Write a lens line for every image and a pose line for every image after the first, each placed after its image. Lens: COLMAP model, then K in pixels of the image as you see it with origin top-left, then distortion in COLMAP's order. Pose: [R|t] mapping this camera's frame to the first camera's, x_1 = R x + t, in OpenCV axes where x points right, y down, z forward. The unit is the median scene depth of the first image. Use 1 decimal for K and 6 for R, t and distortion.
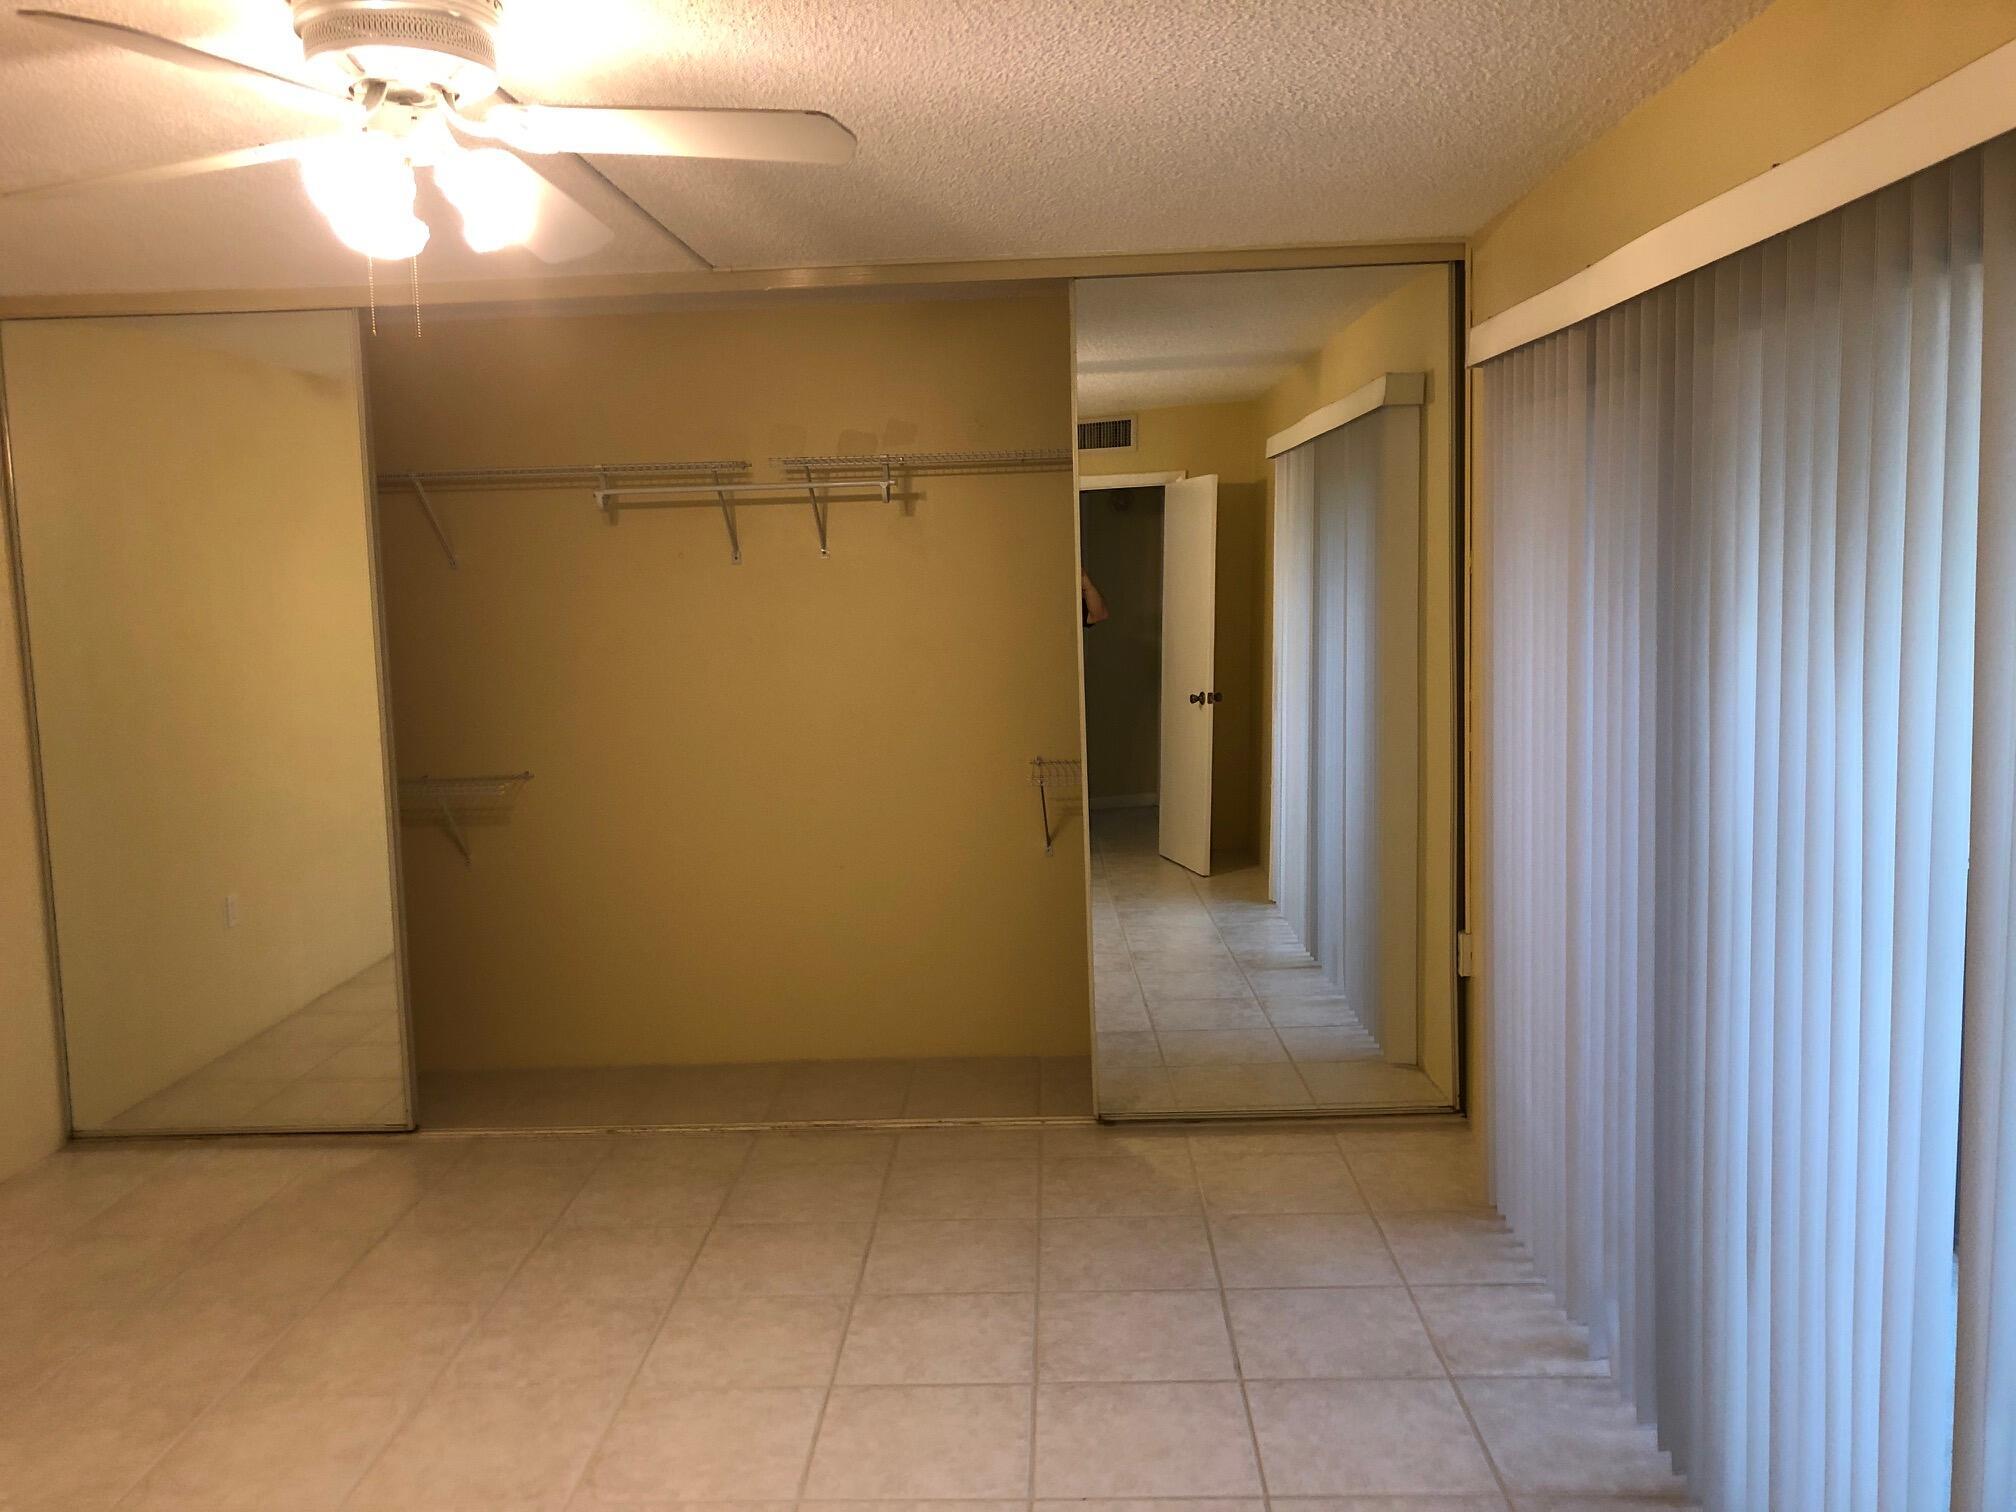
lens RADIAL K [[1670.9, 0, 1008.0], [0, 1670.9, 756.0], [0, 0, 1]] dist [0.056849, -0.143022]
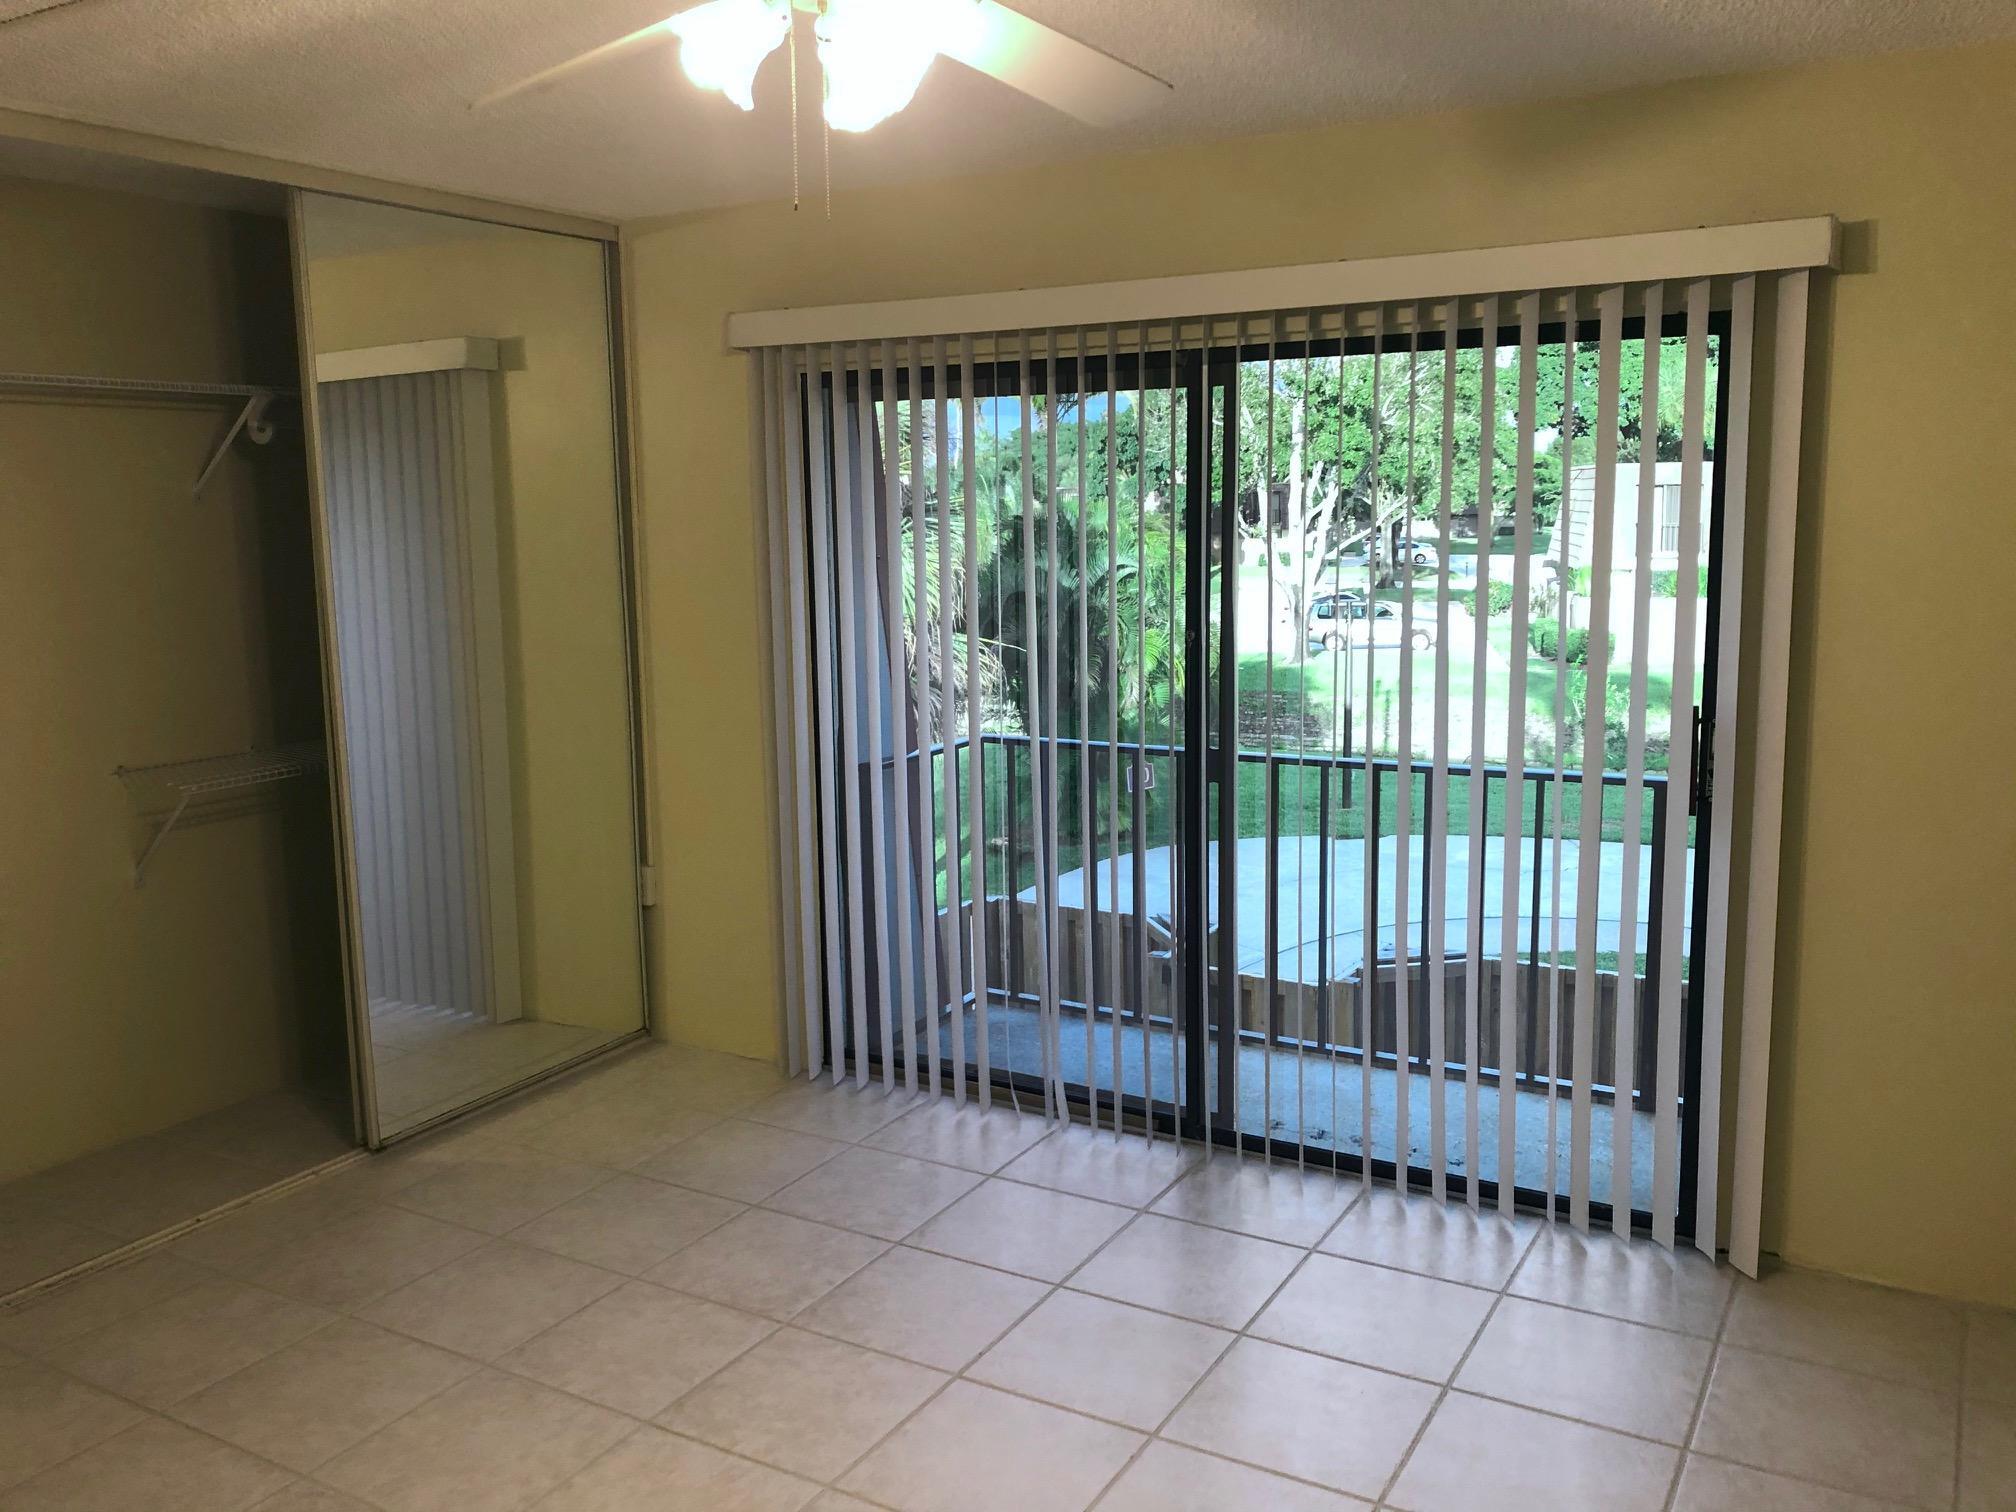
lens RADIAL K [[1650.1, 0, 1008.0], [0, 1650.1, 756.0], [0, 0, 1]] dist [0.005032, 0.000051]
pose [[0.473730, -0.115600, 0.873050, -0.579257], [0.110412, 0.991322, 0.071349, -0.016827], [-0.873721, 0.062595, 0.482383, 0.294300]]
